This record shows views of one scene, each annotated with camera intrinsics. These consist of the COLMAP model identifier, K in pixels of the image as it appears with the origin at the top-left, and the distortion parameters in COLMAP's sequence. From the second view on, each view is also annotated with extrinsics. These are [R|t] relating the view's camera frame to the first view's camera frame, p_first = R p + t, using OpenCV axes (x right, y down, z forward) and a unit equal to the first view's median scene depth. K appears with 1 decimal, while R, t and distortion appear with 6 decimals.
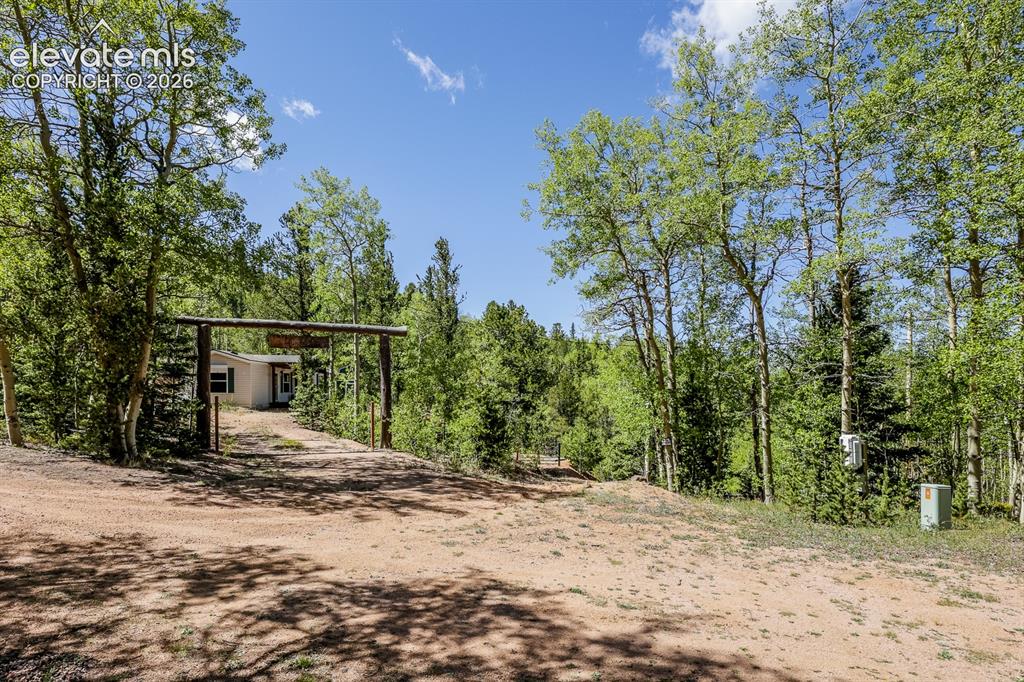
lens RADIAL K [[650.0, 0, 511.9], [0, 650.0, 392.2], [0, 0, 1]] dist [-0.002050, -0.000353]
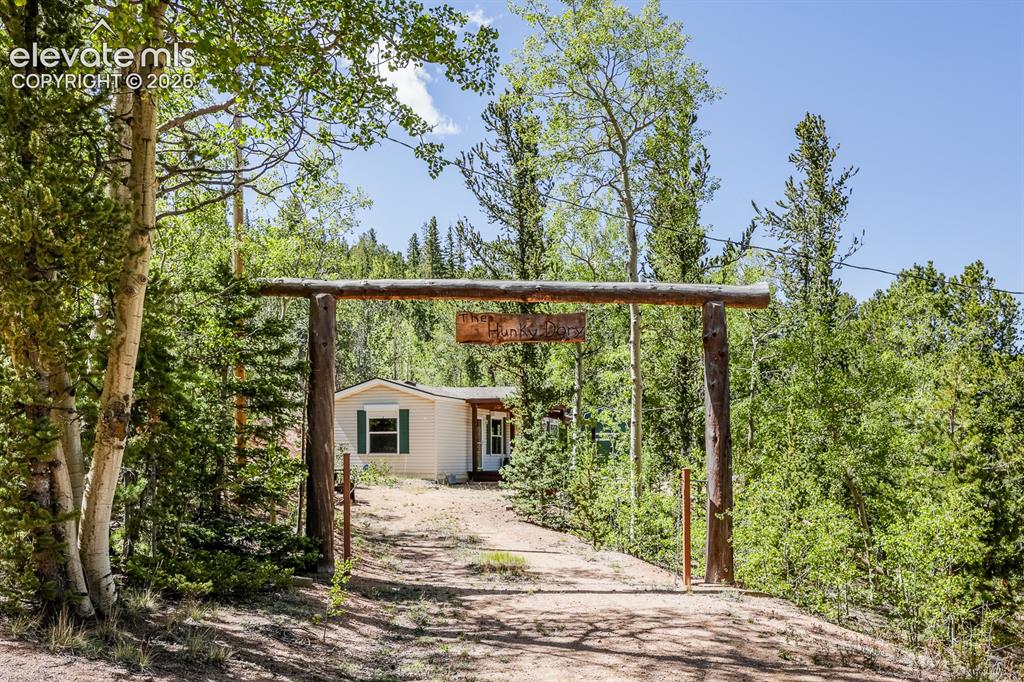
lens RADIAL K [[920.6, 0, 512.0], [0, 920.6, 341.0], [0, 0, 1]] dist [0.002782, 0.002341]
pose [[0.948454, -0.038084, -0.314618, -0.114428], [-0.002913, 0.991664, -0.128821, 0.008864], [0.316902, 0.123098, 0.940436, 0.348786]]
